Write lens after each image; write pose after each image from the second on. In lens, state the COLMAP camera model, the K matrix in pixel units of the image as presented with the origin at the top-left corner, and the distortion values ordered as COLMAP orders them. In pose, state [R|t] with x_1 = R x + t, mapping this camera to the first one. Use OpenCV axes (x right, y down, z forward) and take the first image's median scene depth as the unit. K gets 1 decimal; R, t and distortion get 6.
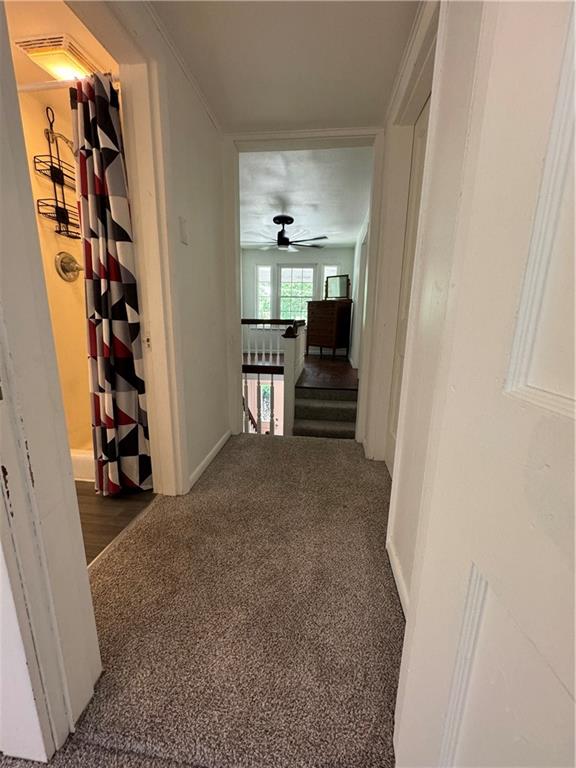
lens RADIAL K [[307.6, 0, 288.0], [0, 307.6, 384.0], [0, 0, 1]] dist [-0.000902, 0.000308]
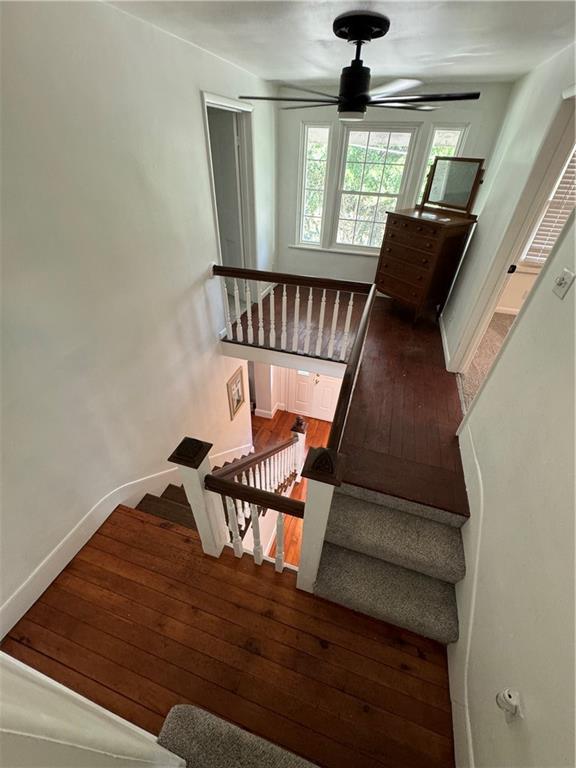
lens RADIAL K [[307.6, 0, 288.0], [0, 307.6, 384.0], [0, 0, 1]] dist [-0.000902, 0.000308]
pose [[0.983010, 0.120490, -0.138465, 0.000669], [-0.052126, 0.906570, 0.418824, -0.215755], [0.175992, -0.404490, 0.897449, 0.355880]]
